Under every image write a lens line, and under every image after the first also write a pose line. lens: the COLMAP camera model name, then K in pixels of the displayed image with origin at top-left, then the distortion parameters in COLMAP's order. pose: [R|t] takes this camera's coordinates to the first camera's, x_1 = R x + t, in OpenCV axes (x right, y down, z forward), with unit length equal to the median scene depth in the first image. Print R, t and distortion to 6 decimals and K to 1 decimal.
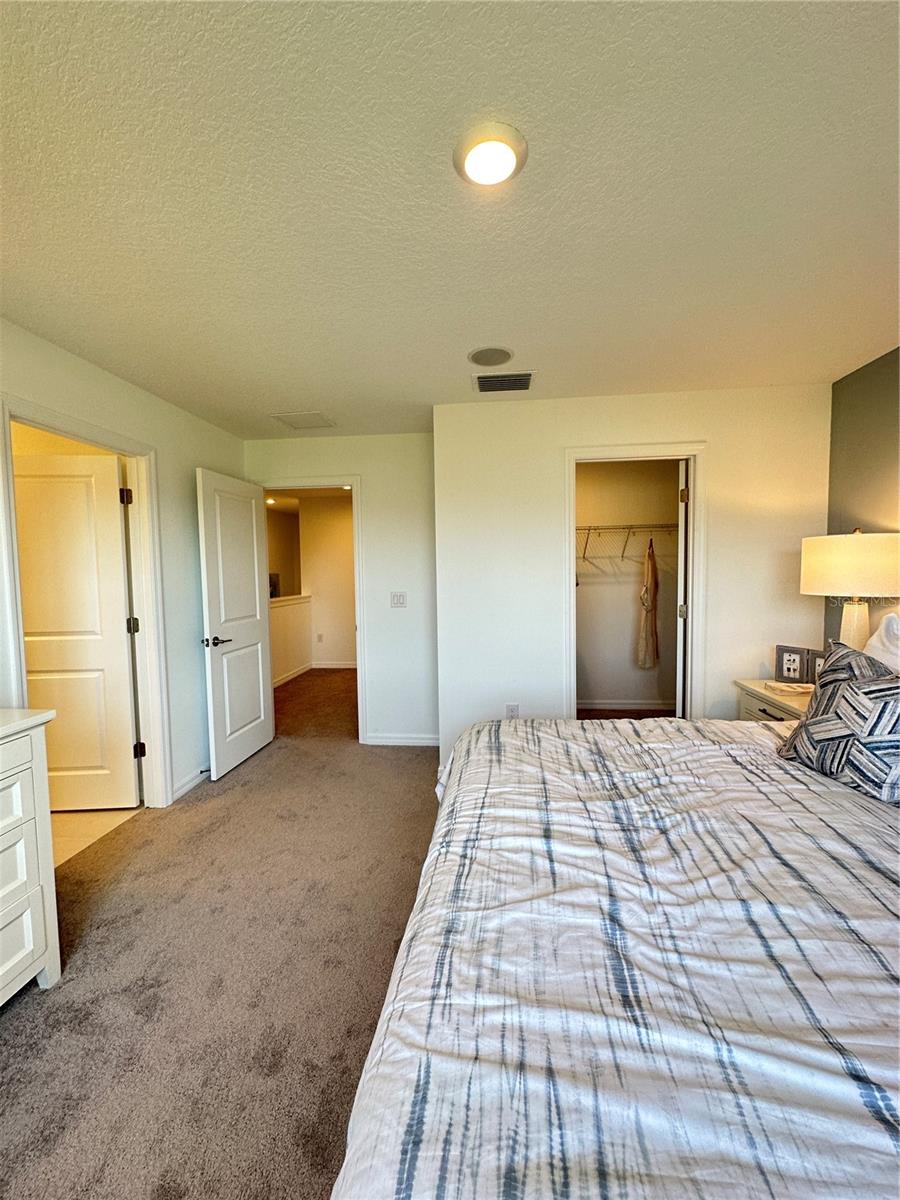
lens RADIAL K [[477.7, 0, 450.0], [0, 477.7, 600.0], [0, 0, 1]] dist [-0.004073, -0.000323]
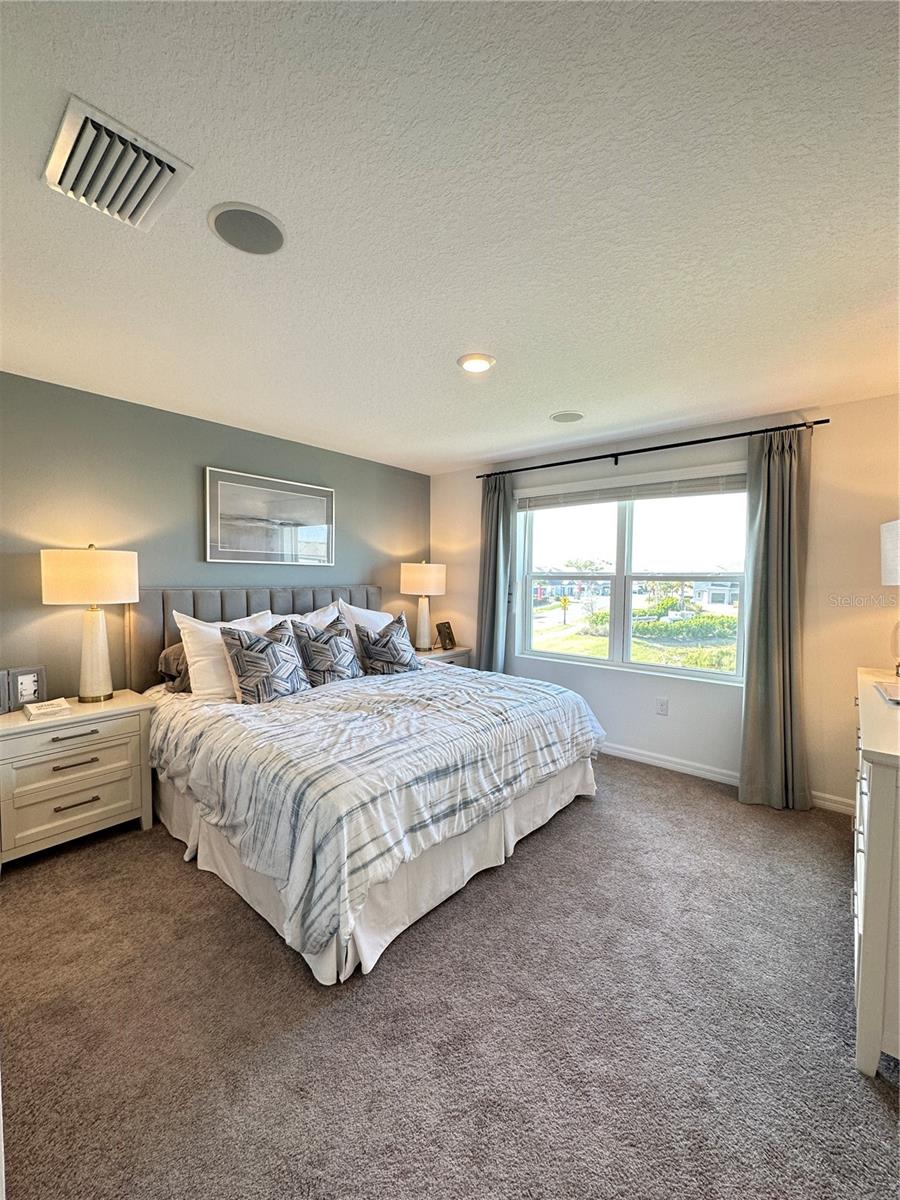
lens RADIAL K [[477.7, 0, 450.0], [0, 477.7, 600.0], [0, 0, 1]] dist [-0.004073, -0.000323]
pose [[-0.820202, -0.021730, 0.571661, -0.624193], [0.037966, 0.995008, 0.092294, -0.111736], [-0.570812, 0.097403, -0.815283, 1.800497]]
